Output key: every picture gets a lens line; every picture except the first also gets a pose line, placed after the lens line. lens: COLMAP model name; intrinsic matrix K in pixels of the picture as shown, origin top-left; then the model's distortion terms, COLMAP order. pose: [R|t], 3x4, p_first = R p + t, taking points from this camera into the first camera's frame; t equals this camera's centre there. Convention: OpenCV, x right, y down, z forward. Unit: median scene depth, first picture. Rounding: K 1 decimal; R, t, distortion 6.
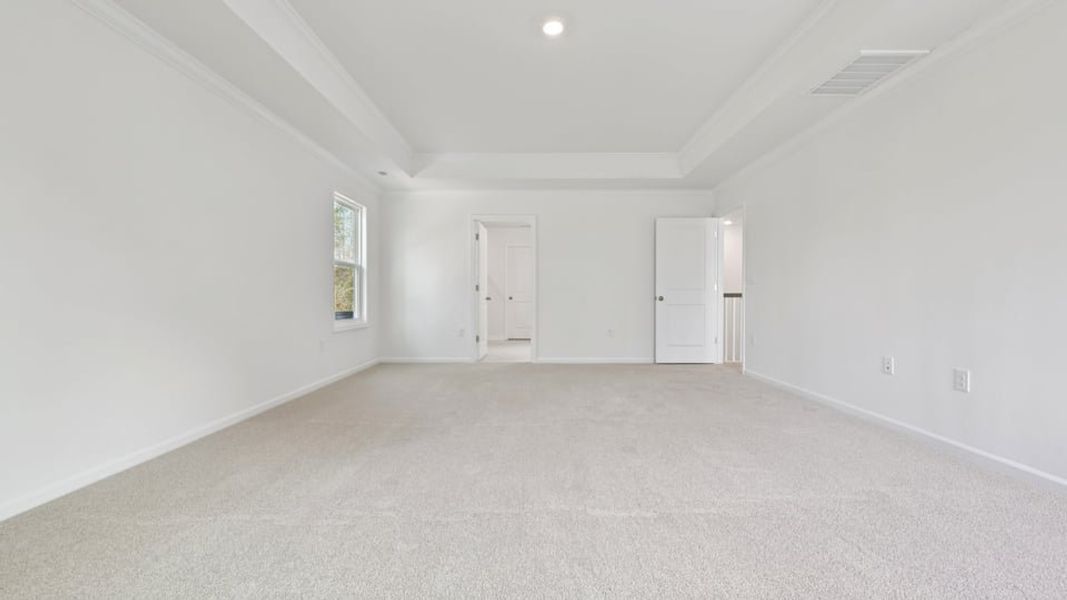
lens RADIAL K [[430.0, 0, 532.6], [0, 430.0, 297.1], [0, 0, 1]] dist [-0.002084, -0.000091]
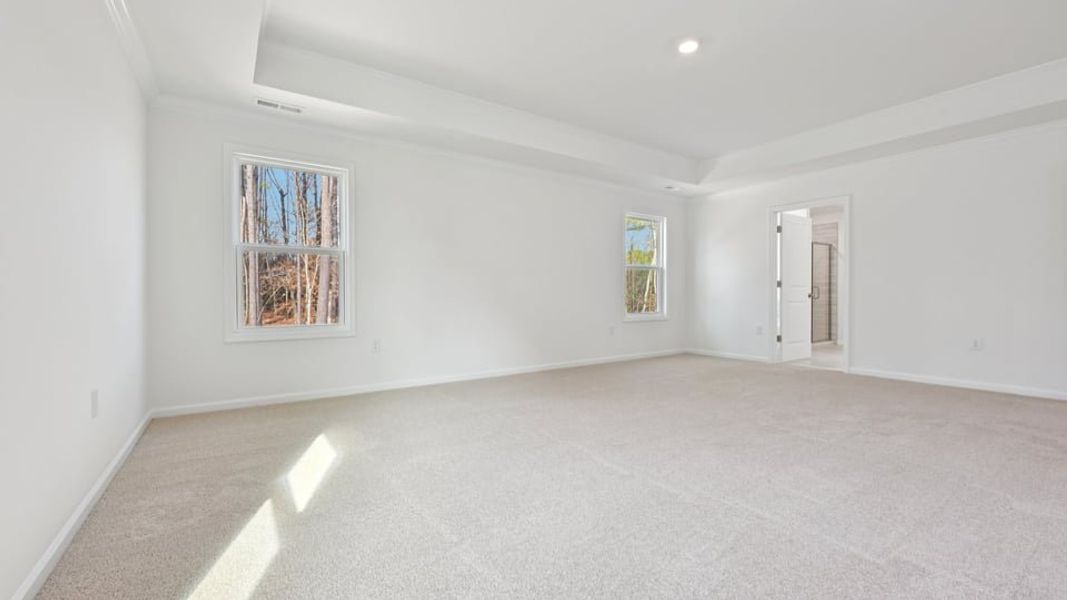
lens RADIAL K [[430.0, 0, 534.7], [0, 430.0, 292.3], [0, 0, 1]] dist [-0.002084, -0.000091]
pose [[0.583650, -0.006302, -0.811981, 0.352239], [0.001784, 0.999977, -0.006479, 0.002074], [0.812003, 0.002333, 0.583648, 0.027207]]
